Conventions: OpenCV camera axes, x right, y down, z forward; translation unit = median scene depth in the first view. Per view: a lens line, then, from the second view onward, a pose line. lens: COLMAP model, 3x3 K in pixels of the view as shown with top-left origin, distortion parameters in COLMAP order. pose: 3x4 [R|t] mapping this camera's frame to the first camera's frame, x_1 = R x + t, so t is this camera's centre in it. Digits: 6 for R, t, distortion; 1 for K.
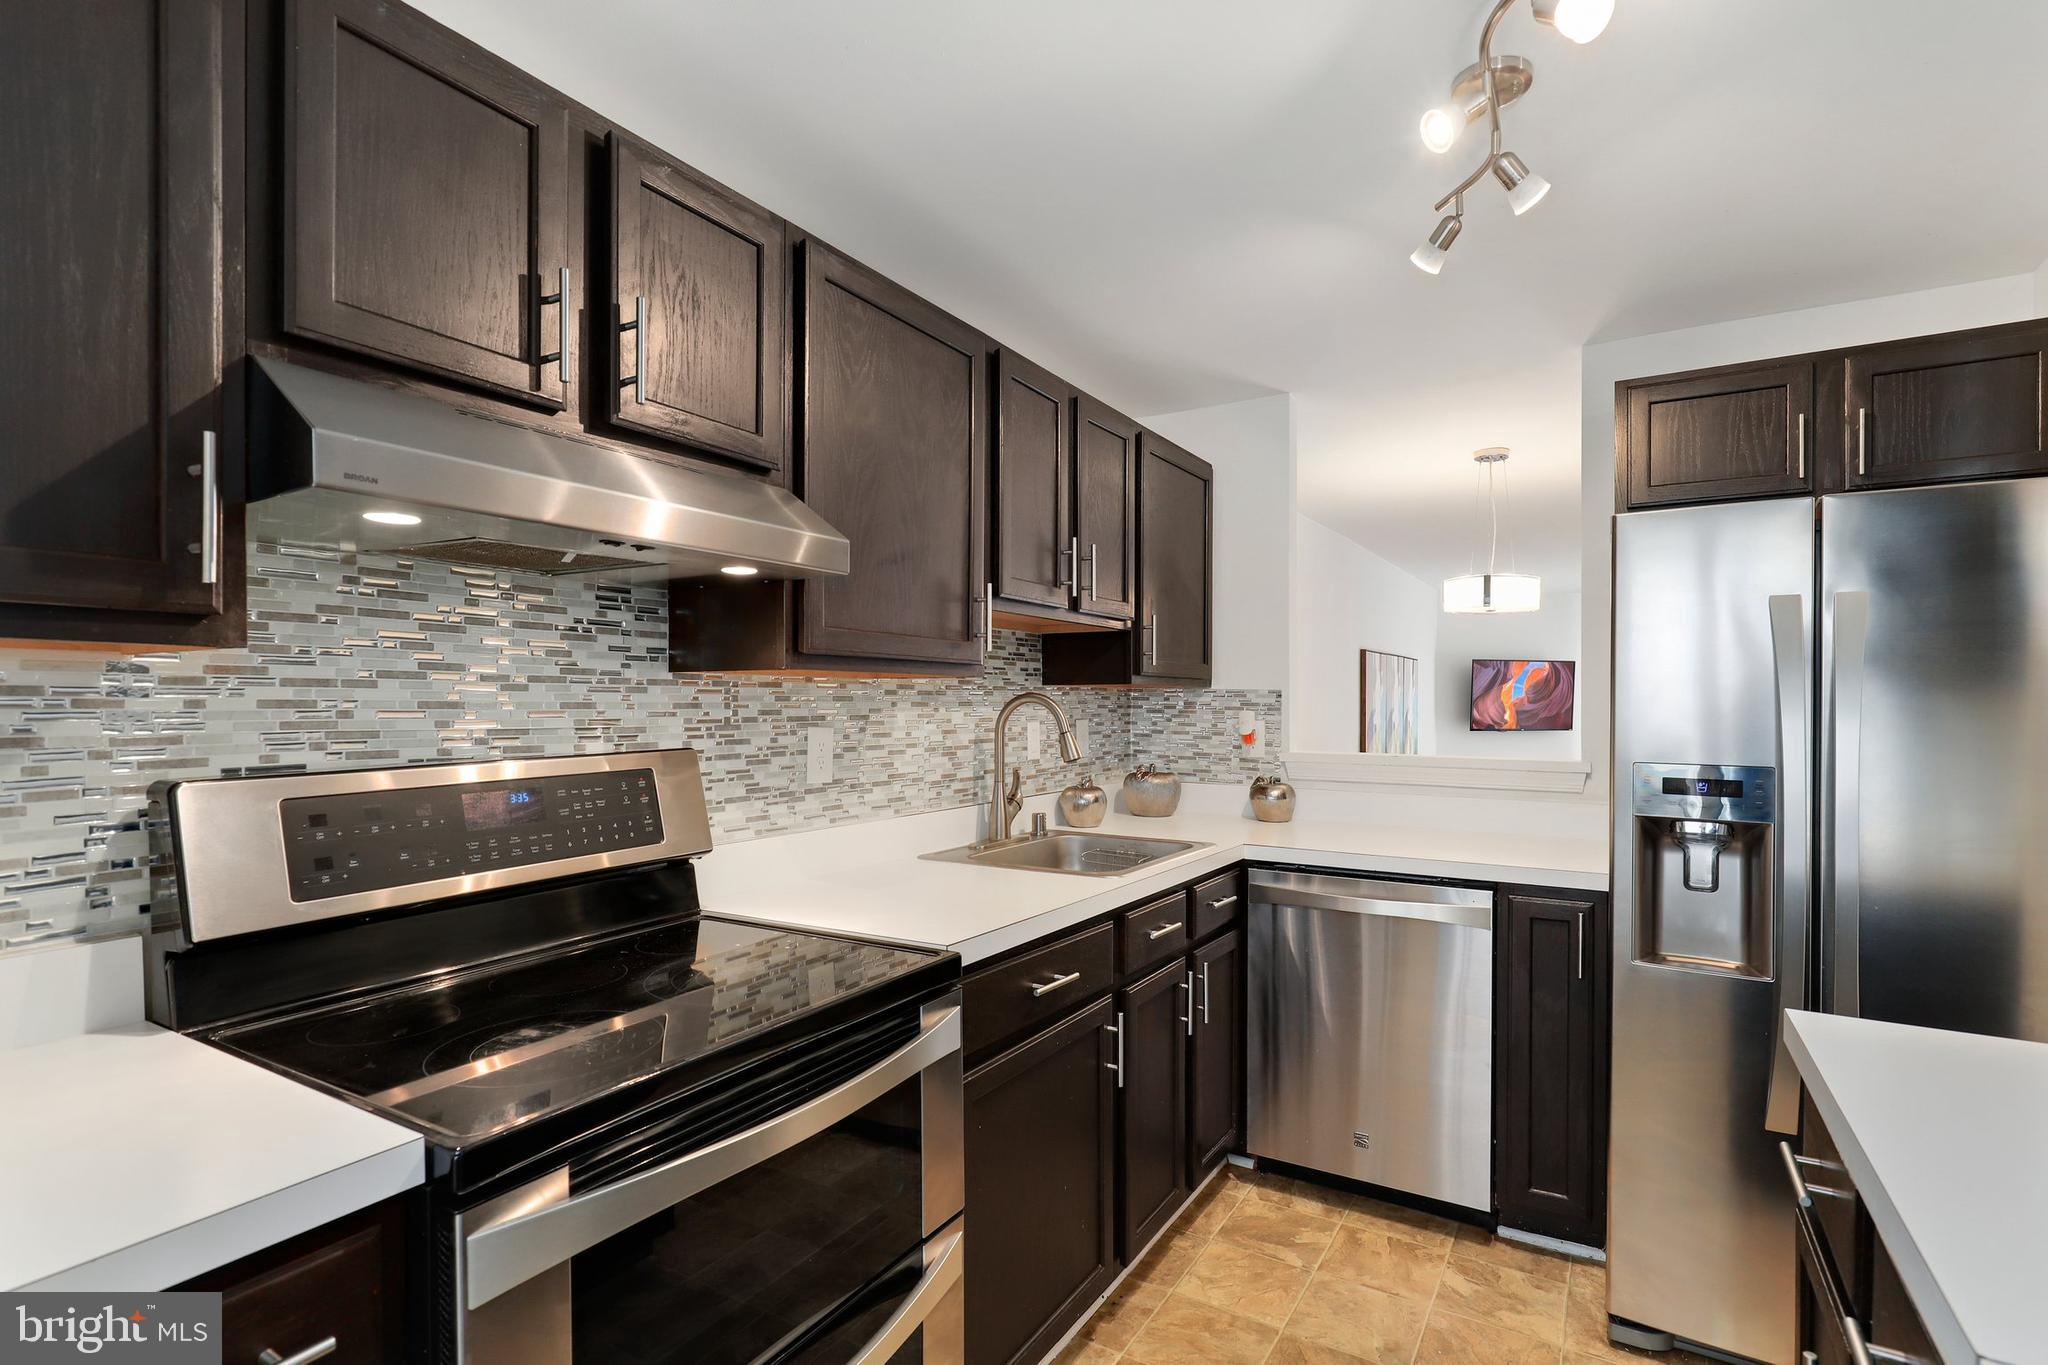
lens RADIAL K [[1031.3, 0, 1036.1], [0, 1031.3, 700.4], [0, 0, 1]] dist [0.042869, 0.000298]
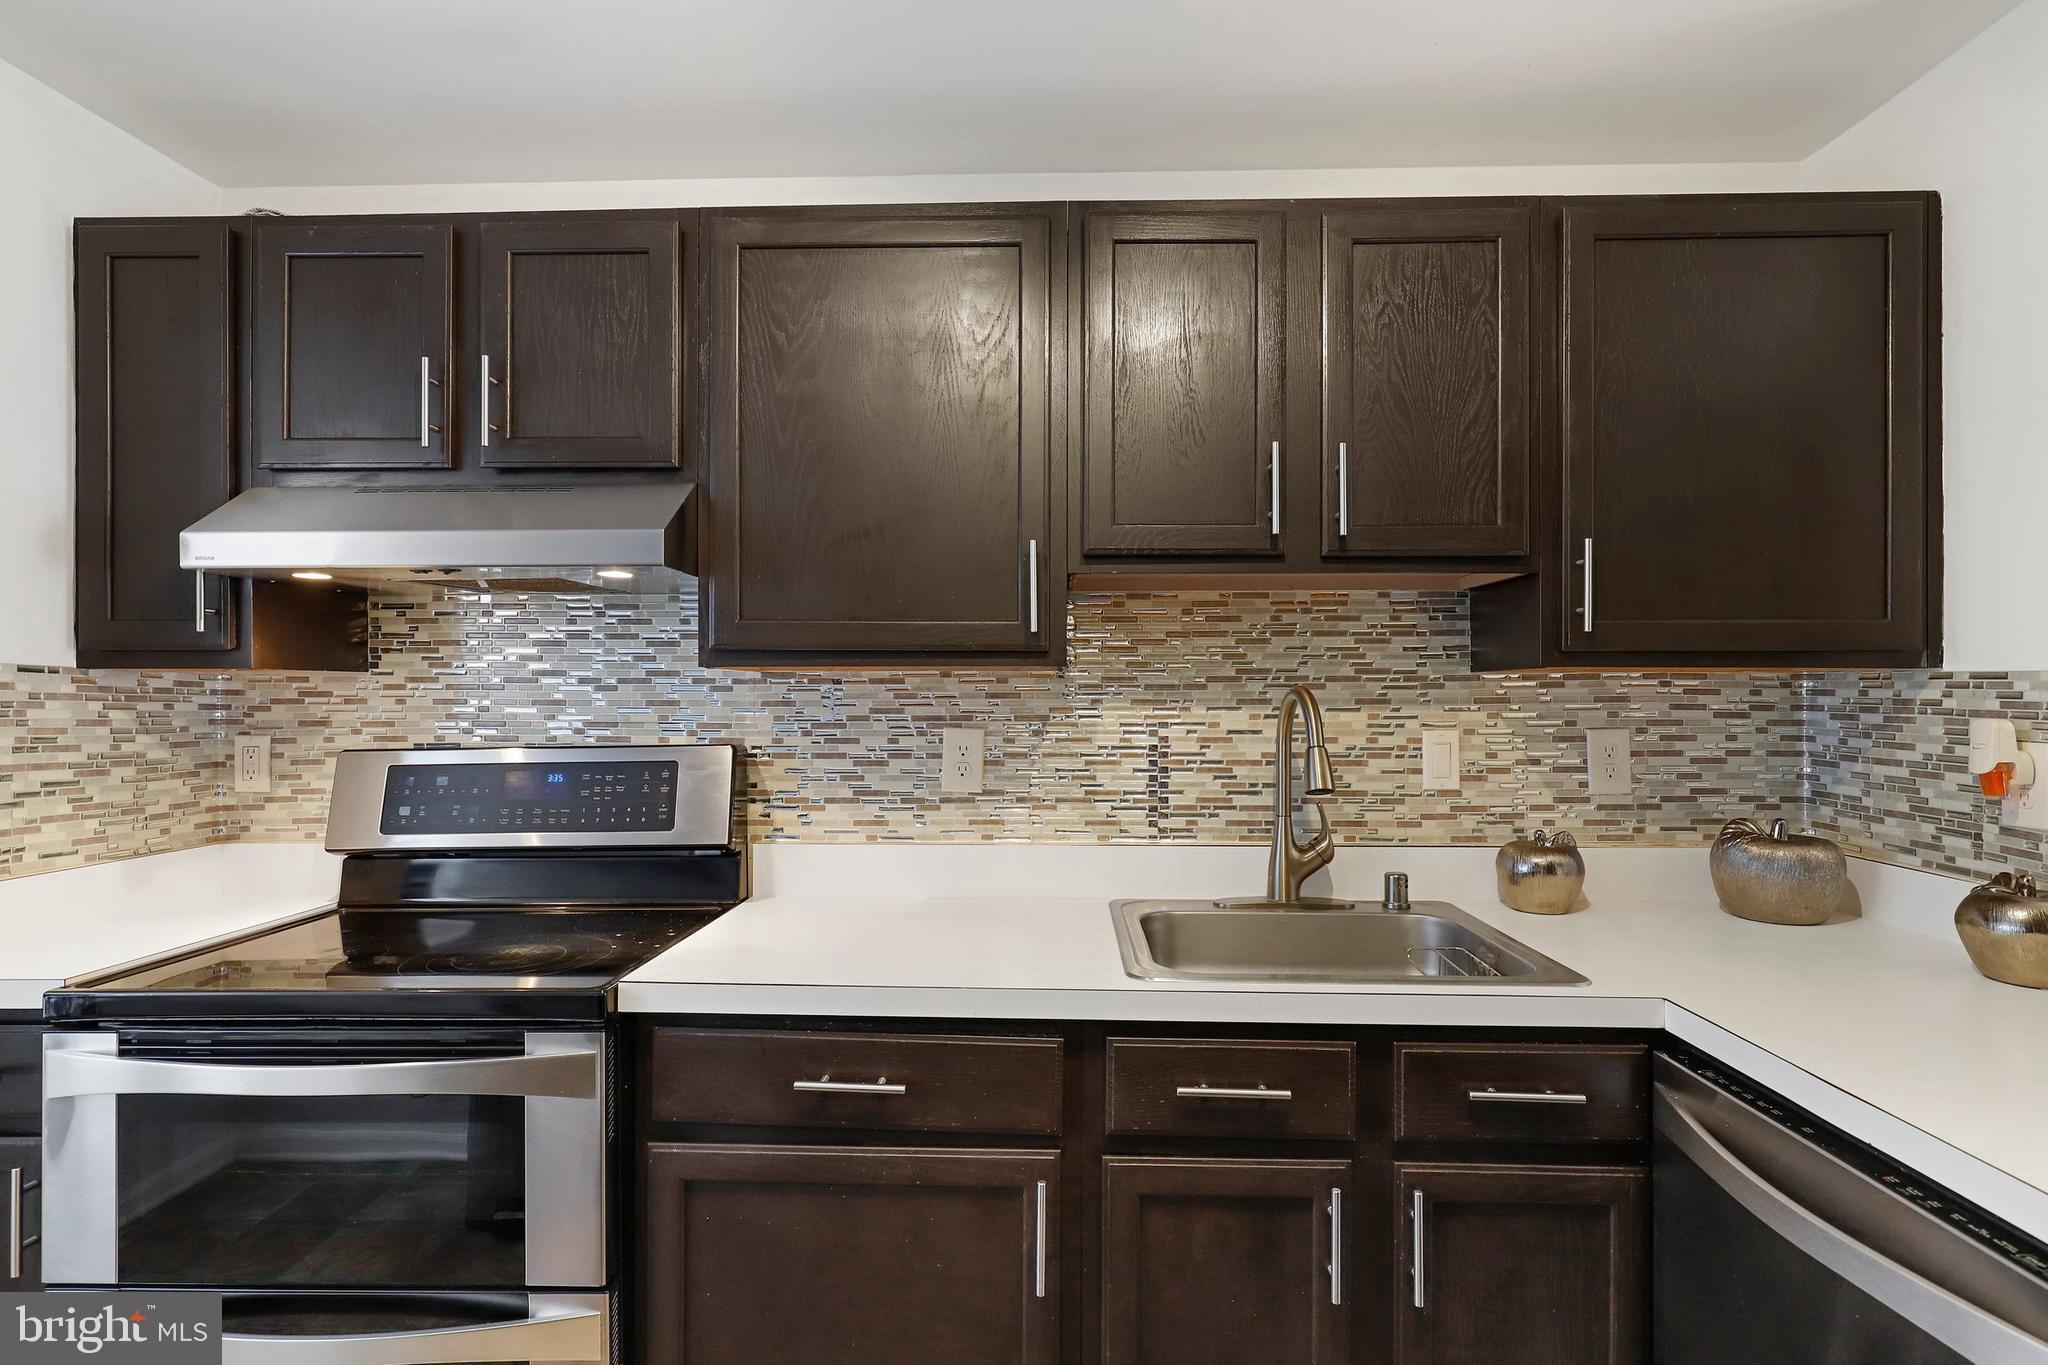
lens RADIAL K [[1049.2, 0, 1029.9], [0, 1049.2, 696.6], [0, 0, 1]] dist [-0.012324, -0.000333]
pose [[0.481110, -0.007491, -0.876628, 0.538771], [0.002673, 0.999971, -0.007078, 0.004969], [0.876656, 0.001062, 0.481116, 0.564001]]
